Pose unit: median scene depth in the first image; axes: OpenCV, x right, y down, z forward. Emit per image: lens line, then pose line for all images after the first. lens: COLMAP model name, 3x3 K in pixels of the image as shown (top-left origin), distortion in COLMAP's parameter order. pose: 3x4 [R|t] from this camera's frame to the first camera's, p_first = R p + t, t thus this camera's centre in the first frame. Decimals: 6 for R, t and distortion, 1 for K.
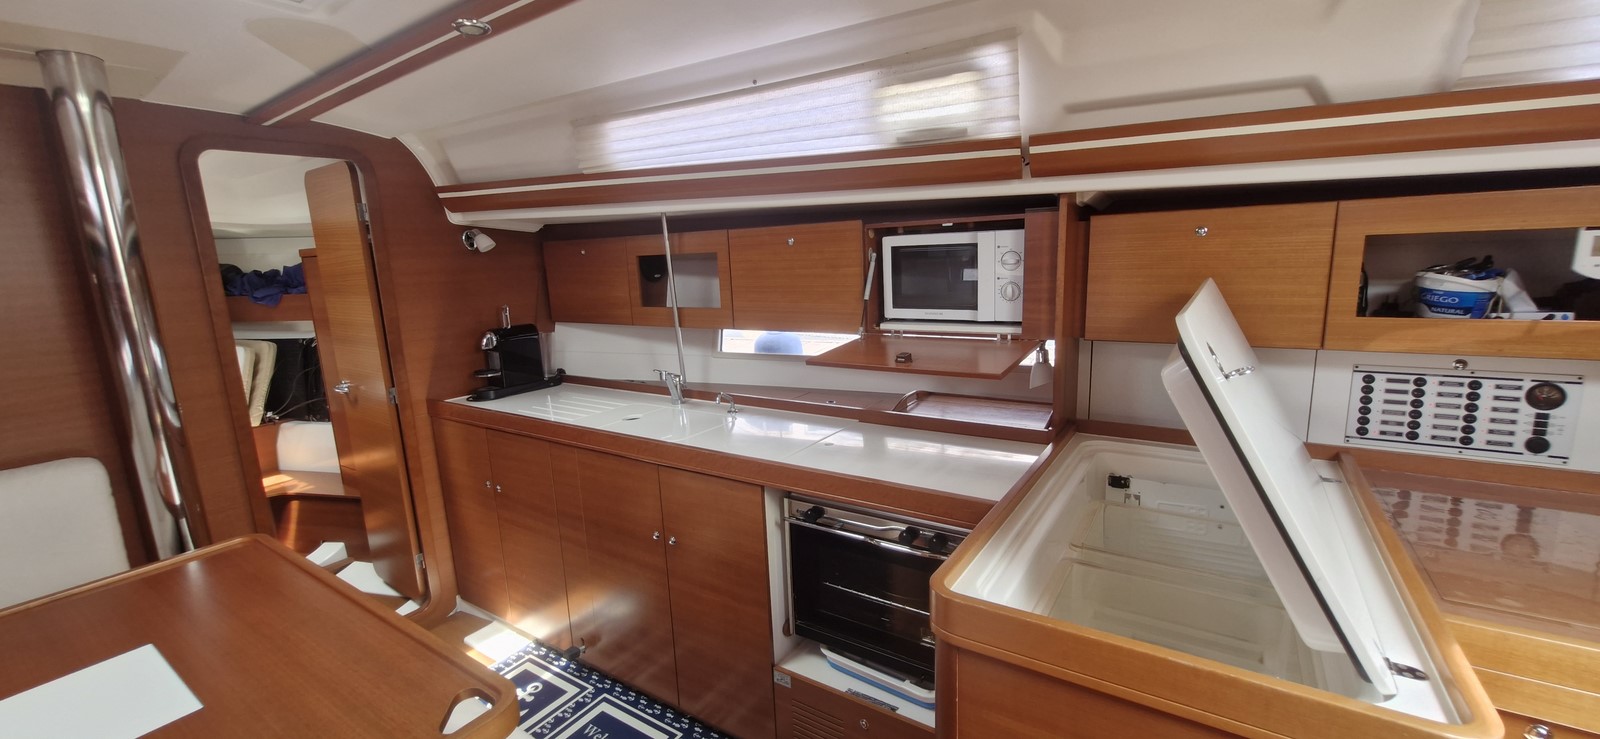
lens RADIAL K [[627.6, 0, 800.0], [0, 627.6, 369.5], [0, 0, 1]] dist [-0.001120, -0.000093]
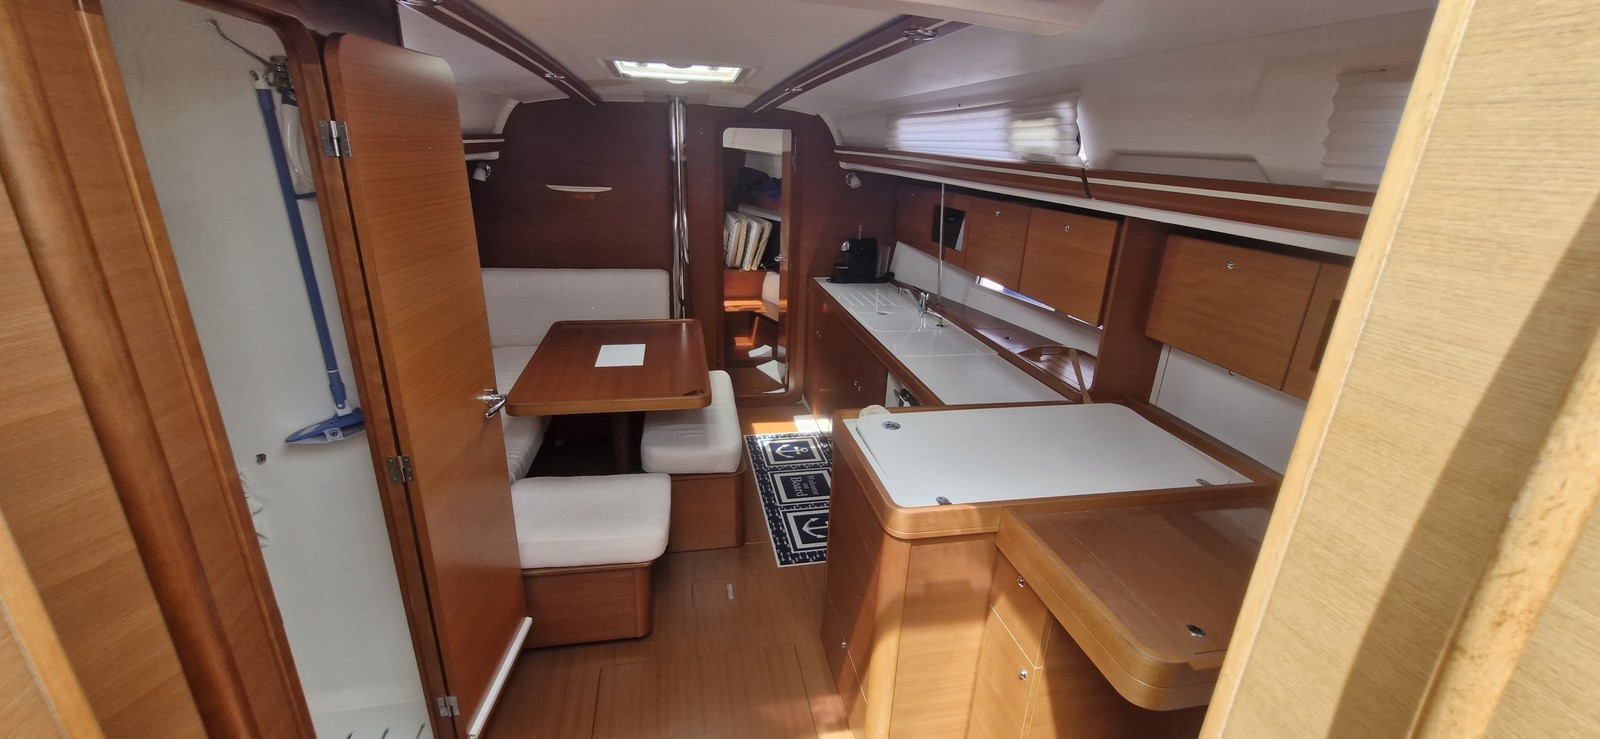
lens RADIAL K [[627.6, 0, 800.0], [0, 627.6, 369.5], [0, 0, 1]] dist [-0.001120, -0.000093]
pose [[0.697935, 0.303285, -0.648772, 0.668839], [-0.203359, 0.952541, 0.226520, -0.103757], [0.686682, -0.026162, 0.726487, -0.284647]]
